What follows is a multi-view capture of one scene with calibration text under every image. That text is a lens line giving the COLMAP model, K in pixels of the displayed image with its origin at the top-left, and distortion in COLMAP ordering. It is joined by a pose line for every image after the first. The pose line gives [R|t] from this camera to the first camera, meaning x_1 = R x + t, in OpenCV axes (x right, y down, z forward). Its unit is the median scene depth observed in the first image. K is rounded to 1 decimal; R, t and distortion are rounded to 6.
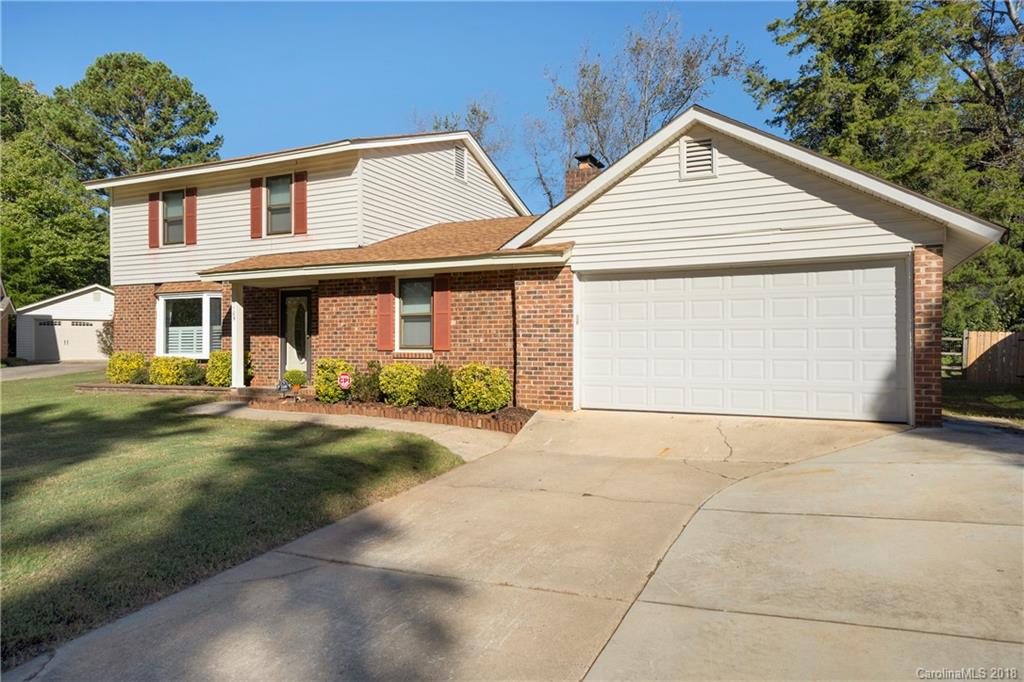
lens RADIAL K [[677.4, 0, 522.4], [0, 677.4, 343.8], [0, 0, 1]] dist [0.021894, 0.003121]
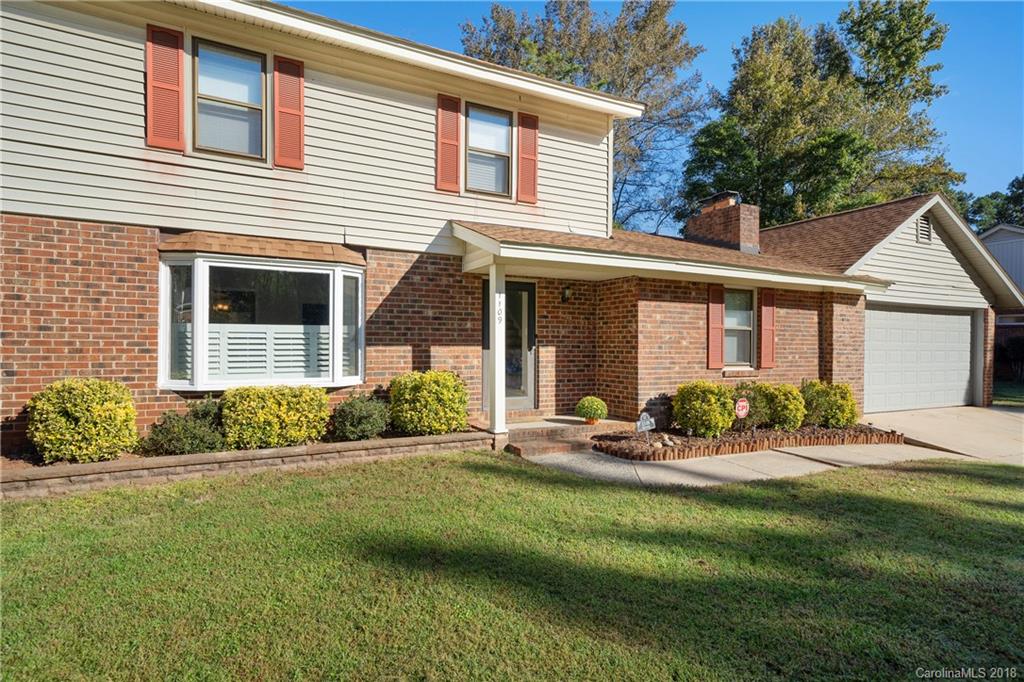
lens RADIAL K [[523.1, 0, 508.5], [0, 523.1, 341.1], [0, 0, 1]] dist [0.018423, -0.001037]
pose [[0.618491, 0.009007, 0.785741, -0.942149], [-0.018026, 0.999834, 0.002729, -0.023701], [-0.785585, -0.015852, 0.618550, 0.832240]]
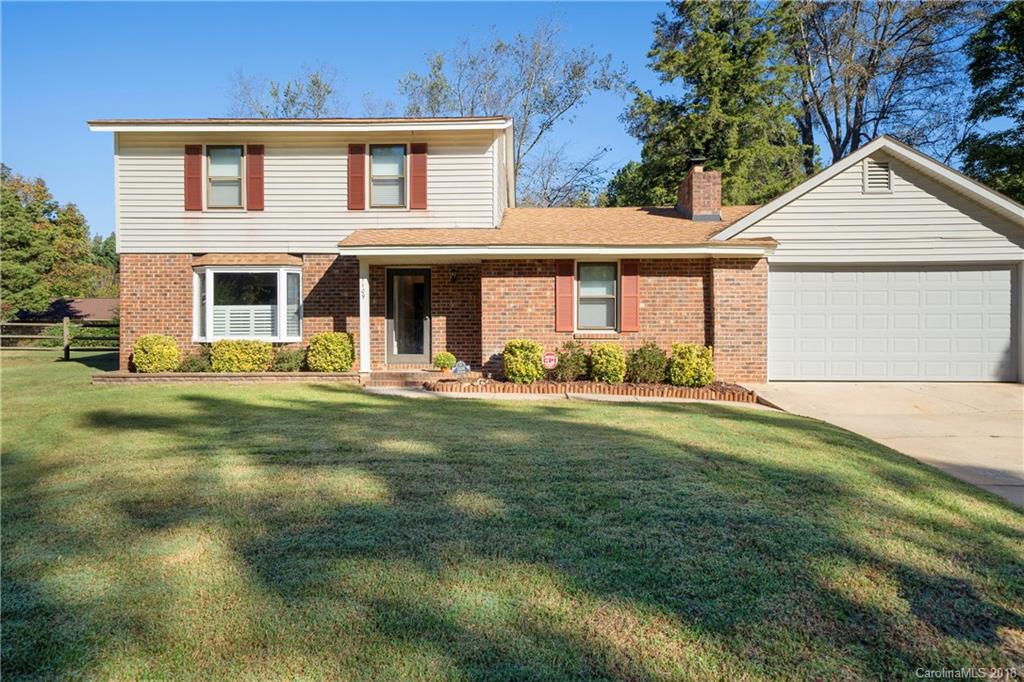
lens RADIAL K [[677.4, 0, 519.6], [0, 677.4, 342.2], [0, 0, 1]] dist [0.021894, 0.003121]
pose [[0.915657, -0.002217, 0.401954, -0.711685], [-0.002206, 0.999942, 0.010539, 0.016244], [-0.401954, -0.010536, 0.915599, 0.093420]]
